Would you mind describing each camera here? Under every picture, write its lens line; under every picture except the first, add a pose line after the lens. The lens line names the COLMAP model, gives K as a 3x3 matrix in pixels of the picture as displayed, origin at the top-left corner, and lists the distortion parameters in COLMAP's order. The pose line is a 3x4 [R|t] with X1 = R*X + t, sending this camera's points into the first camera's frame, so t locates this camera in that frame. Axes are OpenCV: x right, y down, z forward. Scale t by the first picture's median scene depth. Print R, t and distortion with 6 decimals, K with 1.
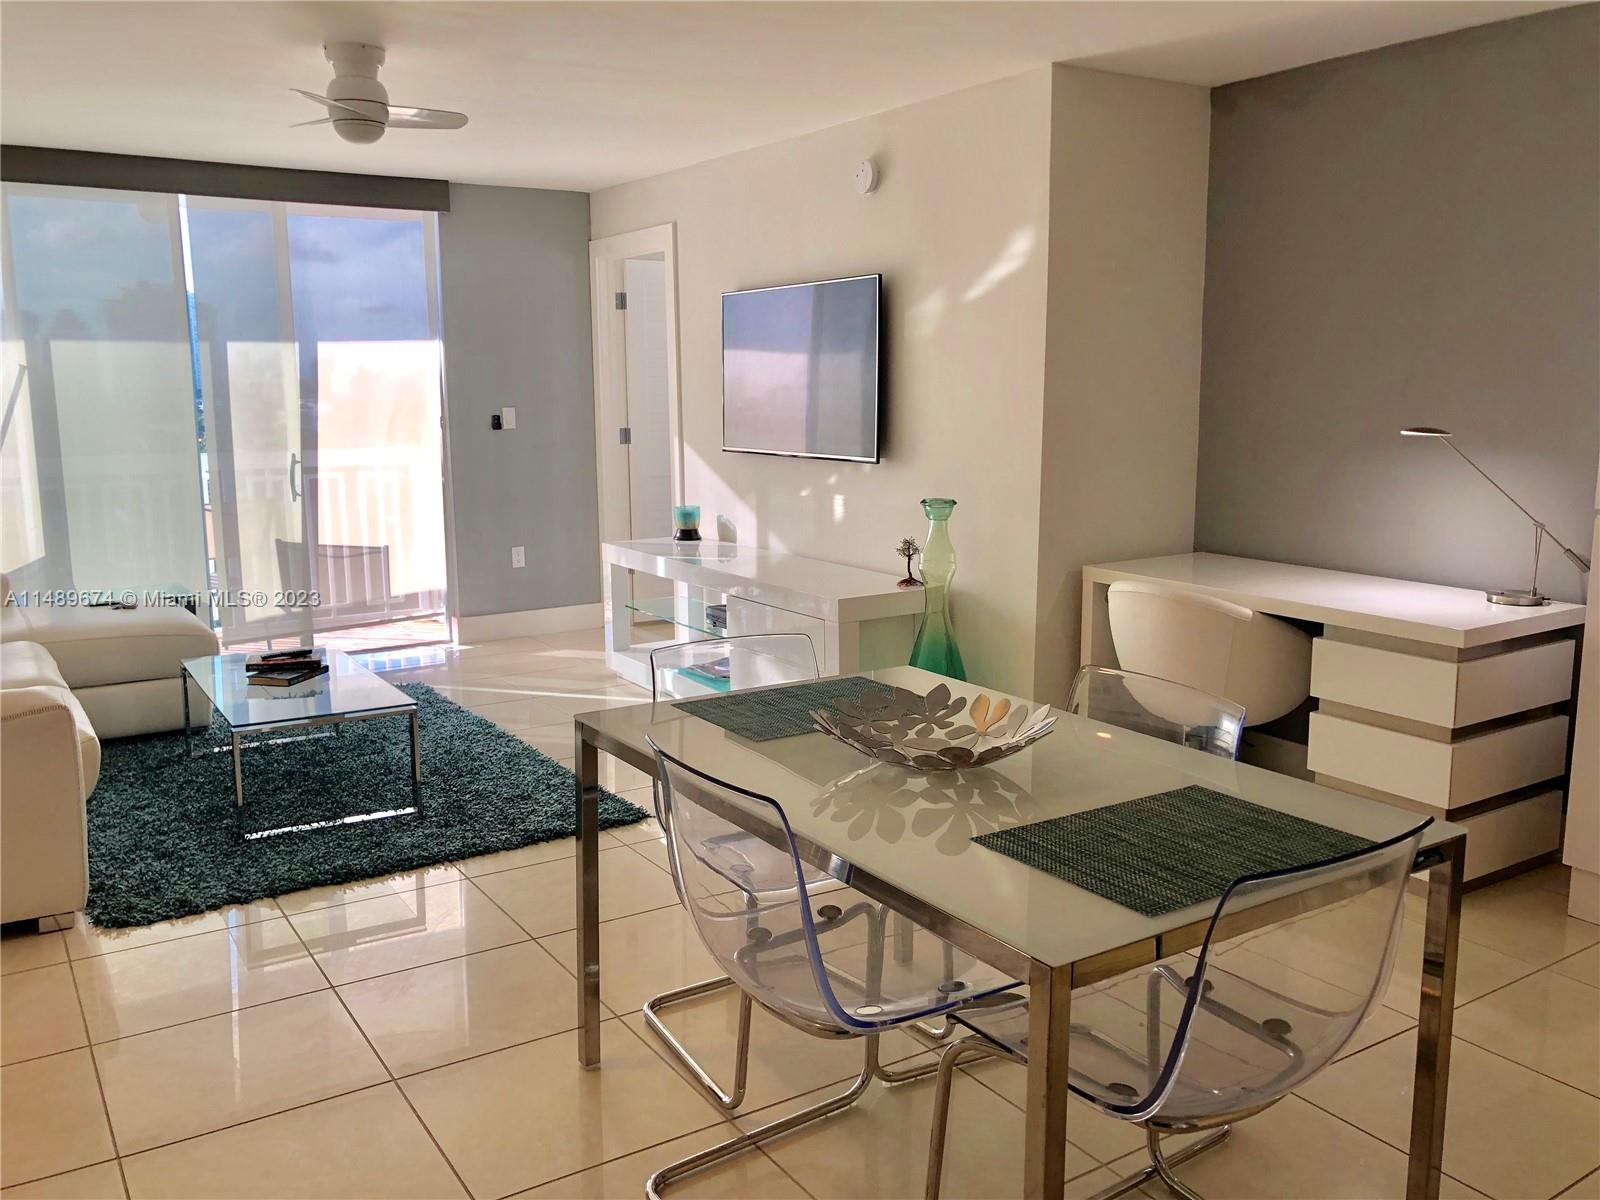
lens RADIAL K [[1305.9, 0, 800.0], [0, 1305.9, 600.0], [0, 0, 1]] dist [0.045039, -0.039609]
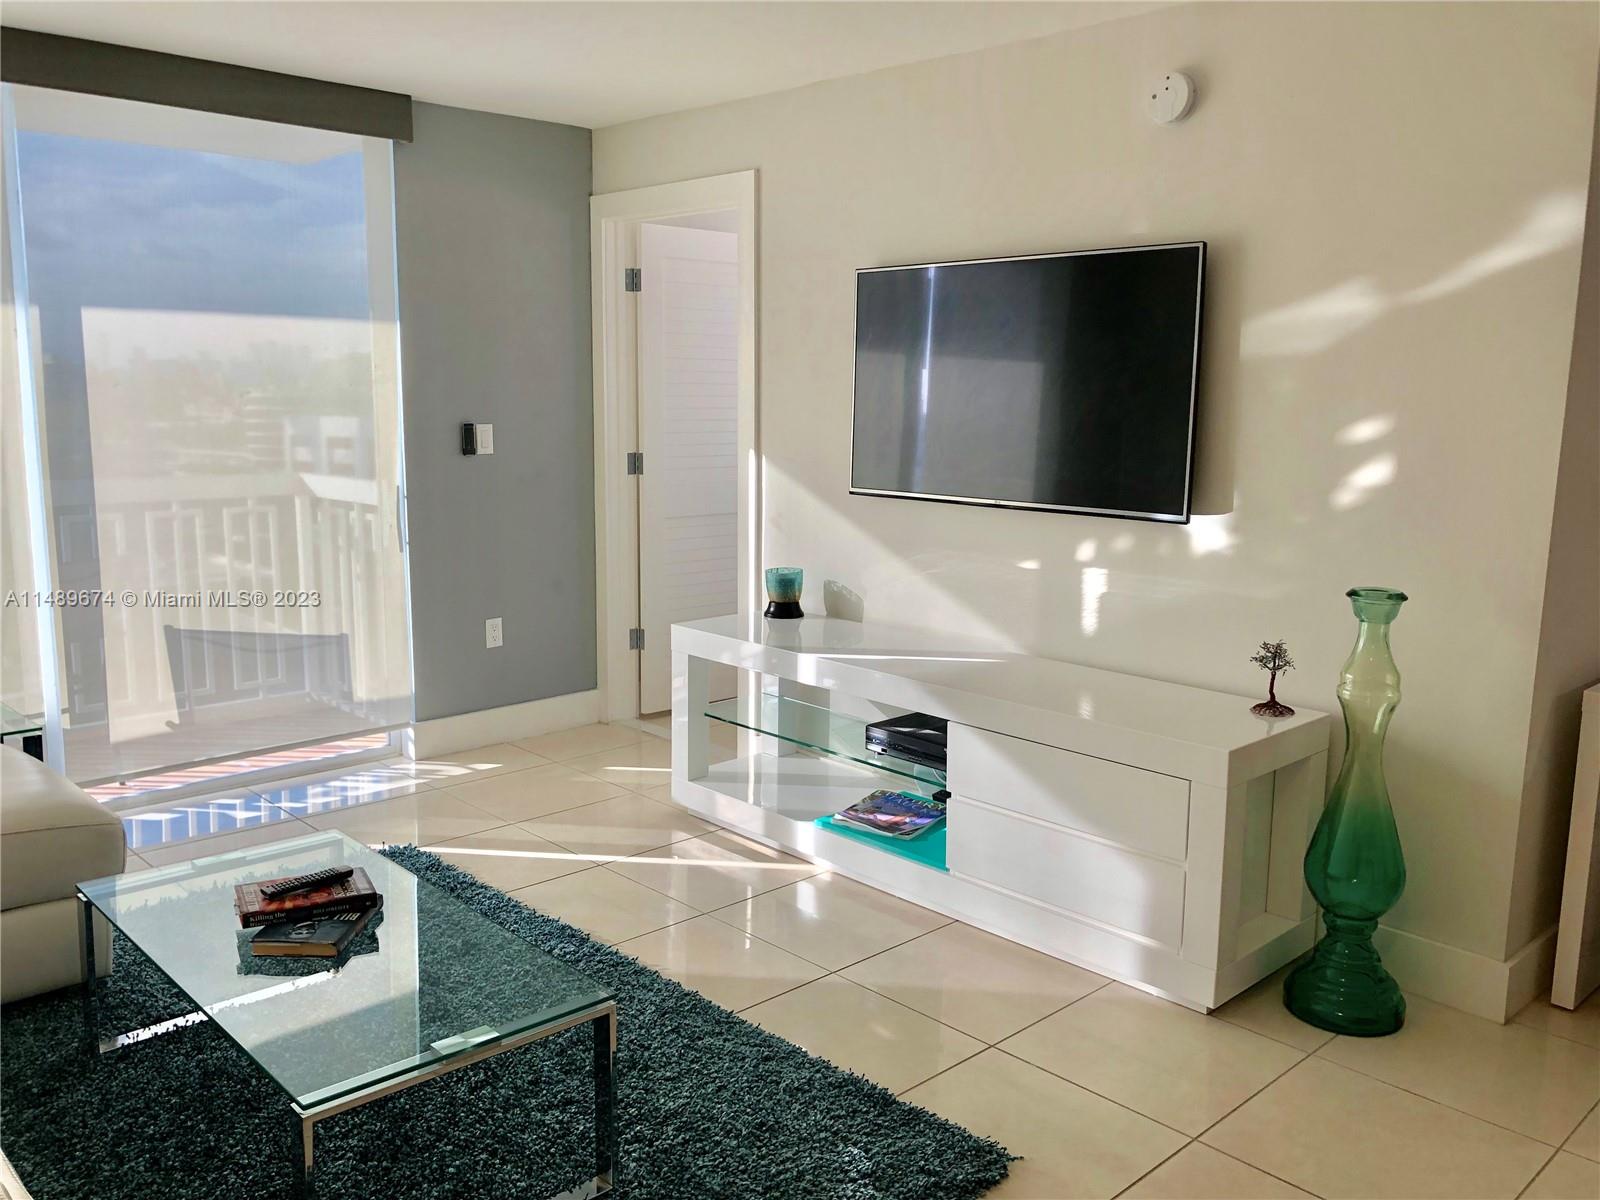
lens RADIAL K [[1297.5, 0, 803.2], [0, 1297.5, 596.6], [0, 0, 1]] dist [0.003979, 0.000970]
pose [[0.981089, -0.010822, 0.193256, -0.211889], [0.011911, 0.999919, -0.004472, -0.053645], [-0.193192, 0.006690, 0.981138, 0.309839]]
